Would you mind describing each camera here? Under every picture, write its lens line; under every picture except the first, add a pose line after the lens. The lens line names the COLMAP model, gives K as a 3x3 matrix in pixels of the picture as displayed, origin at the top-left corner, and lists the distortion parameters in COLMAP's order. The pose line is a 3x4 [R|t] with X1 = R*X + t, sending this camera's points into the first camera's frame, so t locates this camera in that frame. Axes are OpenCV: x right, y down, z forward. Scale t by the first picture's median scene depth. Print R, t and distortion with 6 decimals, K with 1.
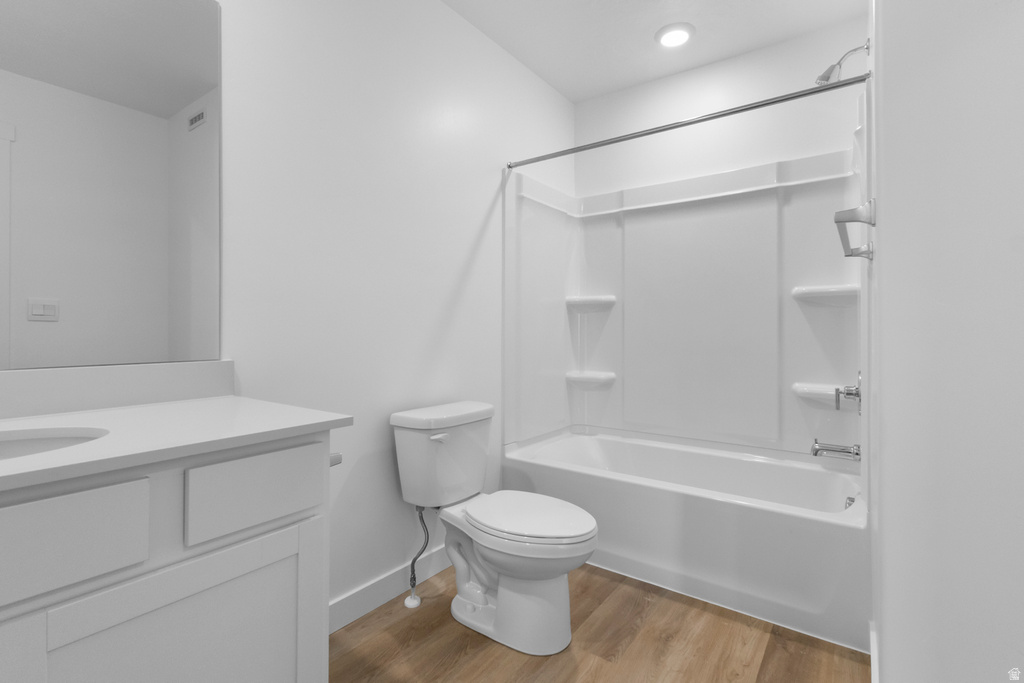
lens RADIAL K [[480.3, 0, 513.8], [0, 480.3, 337.1], [0, 0, 1]] dist [0.001187, 0.000337]
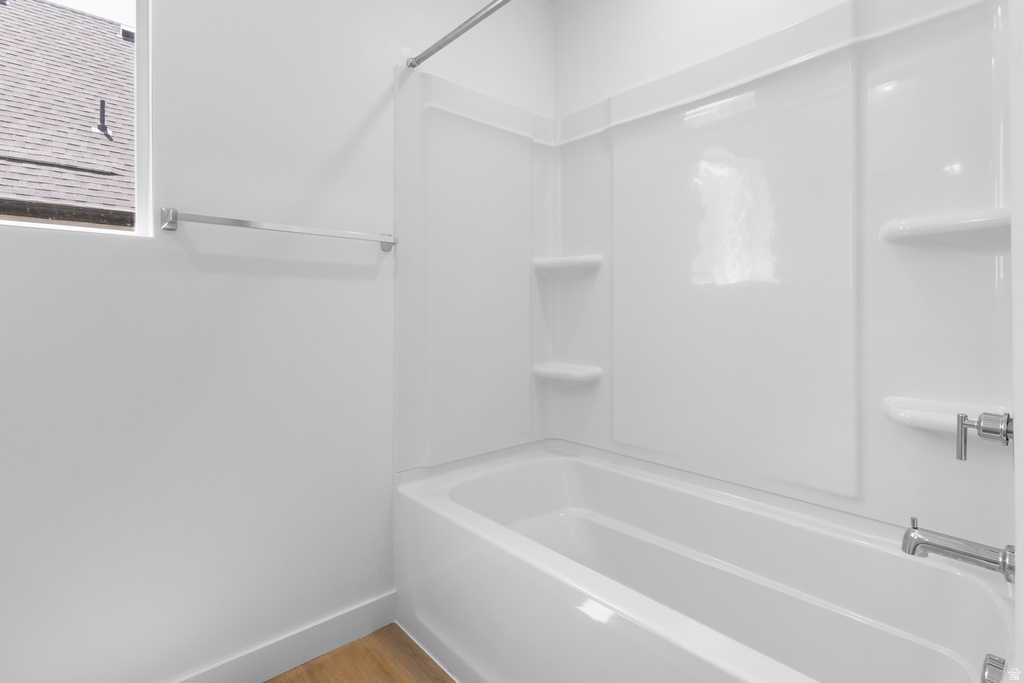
lens RADIAL K [[489.4, 0, 514.1], [0, 489.4, 317.2], [0, 0, 1]] dist [0.002958, -0.000053]
pose [[0.980156, -0.004225, -0.198183, 0.229491], [0.002119, 0.999939, -0.010841, 0.010550], [0.198217, 0.010206, 0.980105, 0.299524]]
